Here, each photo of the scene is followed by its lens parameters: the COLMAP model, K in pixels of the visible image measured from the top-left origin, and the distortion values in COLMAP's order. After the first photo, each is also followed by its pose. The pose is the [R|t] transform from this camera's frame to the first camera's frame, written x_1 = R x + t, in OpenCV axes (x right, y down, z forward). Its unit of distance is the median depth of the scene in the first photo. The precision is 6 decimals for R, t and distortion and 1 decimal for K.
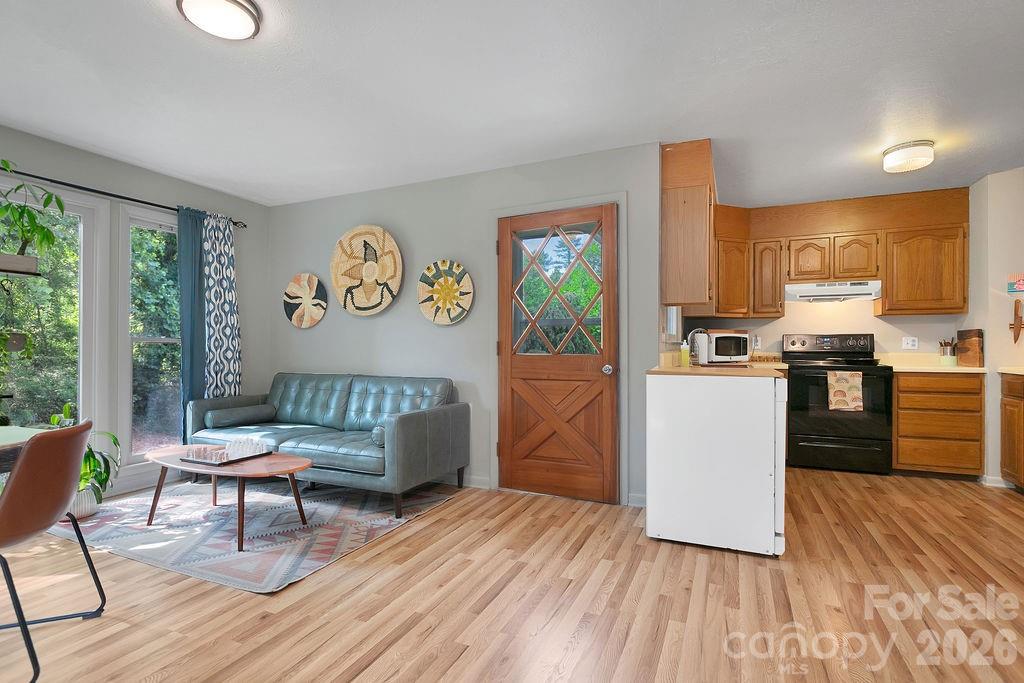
lens RADIAL K [[480.8, 0, 521.3], [0, 480.8, 346.8], [0, 0, 1]] dist [-0.001114, -0.000528]
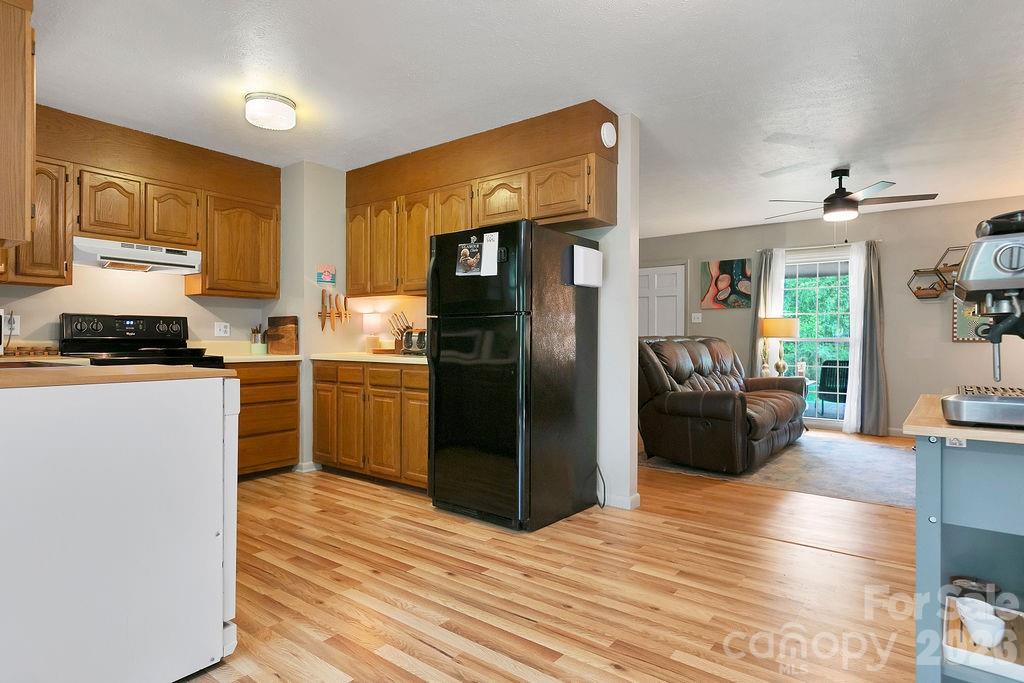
lens RADIAL K [[564.2, 0, 512.0], [0, 564.2, 341.5], [0, 0, 1]] dist [0.013490, -0.001066]
pose [[0.243754, -0.003362, 0.969831, -0.063955], [-0.006194, 0.999968, 0.005023, 0.006875], [-0.969817, -0.007232, 0.243725, 0.285209]]
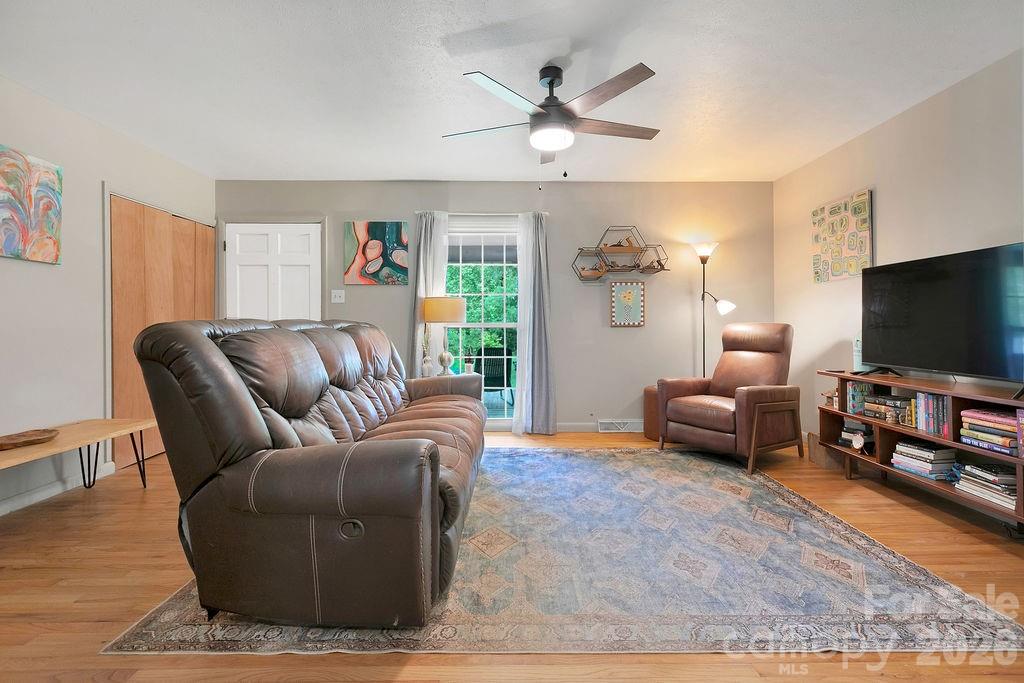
lens RADIAL K [[452.9, 0, 524.9], [0, 452.9, 325.7], [0, 0, 1]] dist [-0.002869, -0.000619]
pose [[-0.435808, 0.000574, 0.900040, 0.723728], [0.000930, 1.000000, -0.000188, 0.005859], [-0.900039, 0.000755, -0.435808, 0.217978]]
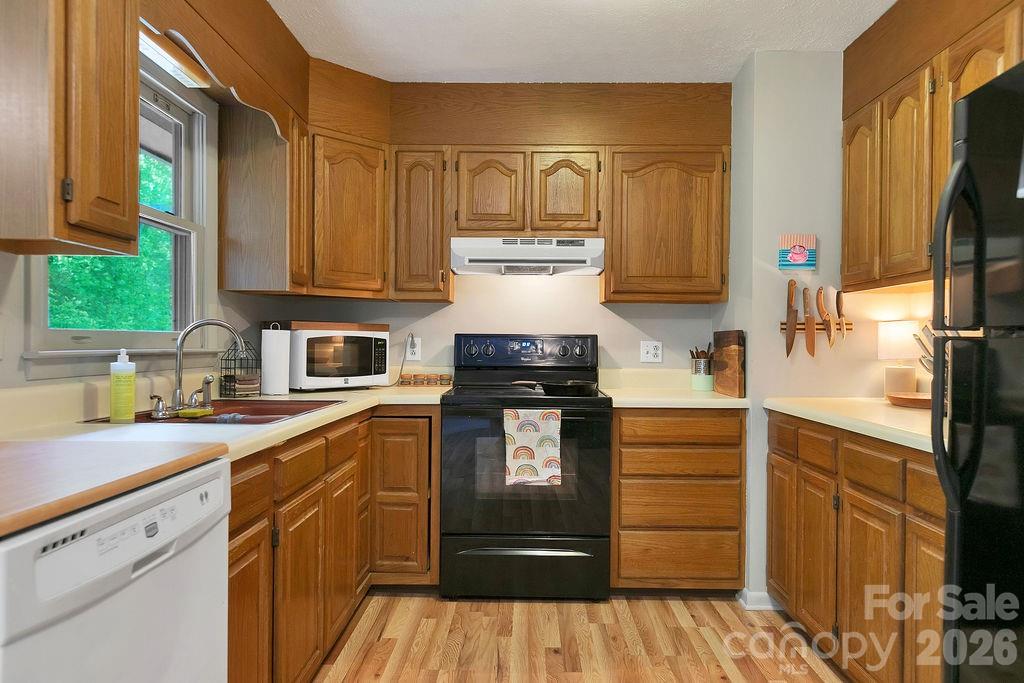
lens RADIAL K [[661.0, 0, 512.6], [0, 661.0, 347.9], [0, 0, 1]] dist [0.002216, -0.001020]
pose [[0.923609, 0.003546, 0.383320, 0.409604], [-0.007311, 0.999938, 0.008367, -0.020734], [-0.383266, -0.010530, 0.923578, 0.384362]]
